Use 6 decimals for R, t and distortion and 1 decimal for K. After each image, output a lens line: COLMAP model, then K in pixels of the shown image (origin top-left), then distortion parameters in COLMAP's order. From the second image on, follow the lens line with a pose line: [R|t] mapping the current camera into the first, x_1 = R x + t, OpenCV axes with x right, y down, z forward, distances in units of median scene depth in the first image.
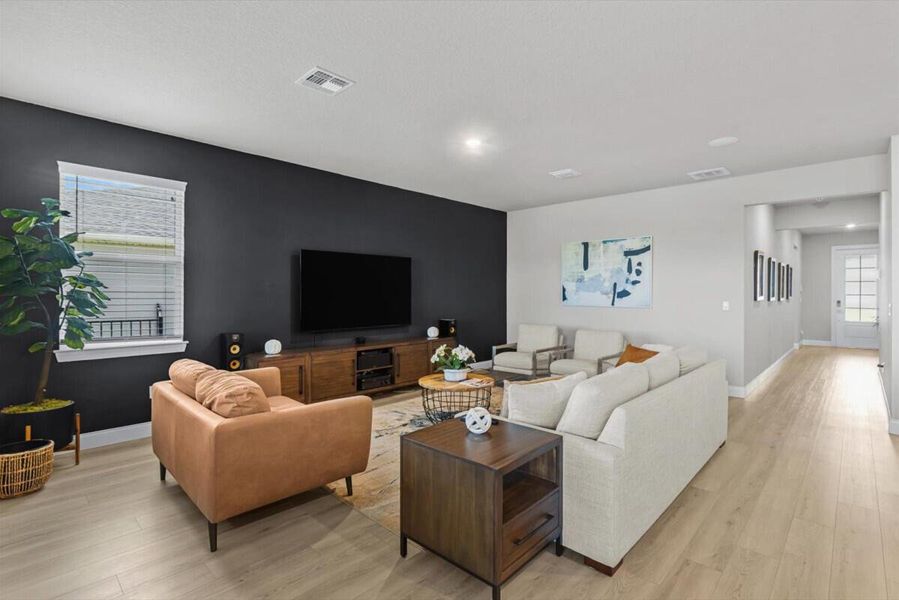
lens RADIAL K [[419.1, 0, 461.7], [0, 419.1, 292.2], [0, 0, 1]] dist [0.001271, -0.000089]
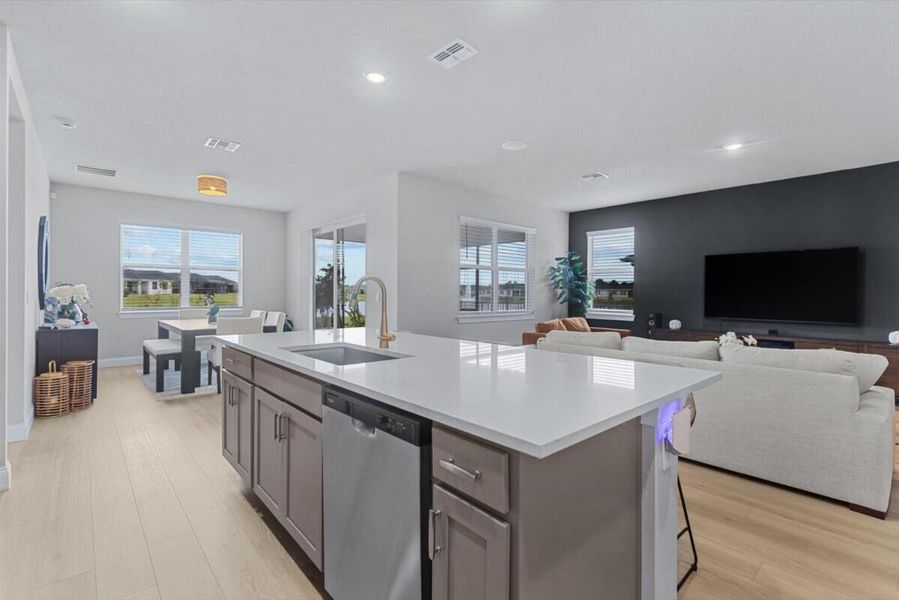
lens RADIAL K [[419.1, 0, 461.7], [0, 419.1, 292.2], [0, 0, 1]] dist [0.001271, -0.000089]
pose [[-0.094506, 0.001533, -0.995523, 1.071857], [0.001514, 0.999998, 0.001396, 0.011439], [0.995523, -0.001376, -0.094509, 0.373294]]
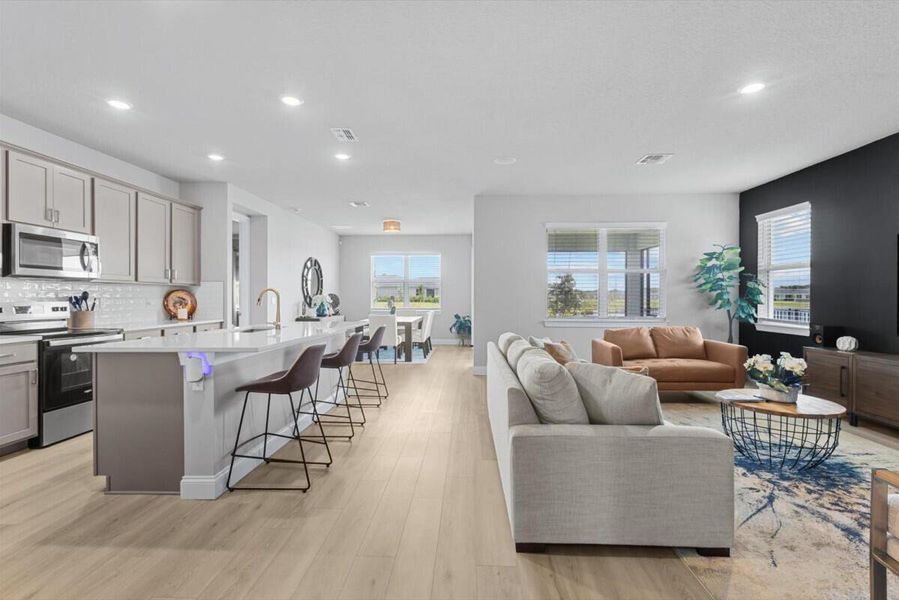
lens RADIAL K [[409.2, 0, 449.5], [0, 409.2, 300.0], [0, 0, 1]] dist [0.002831, 0.000271]
pose [[-0.771383, 0.006183, -0.636342, 0.844015], [0.006603, 0.999977, 0.001713, 0.020282], [0.636337, -0.002881, -0.771406, 1.108799]]
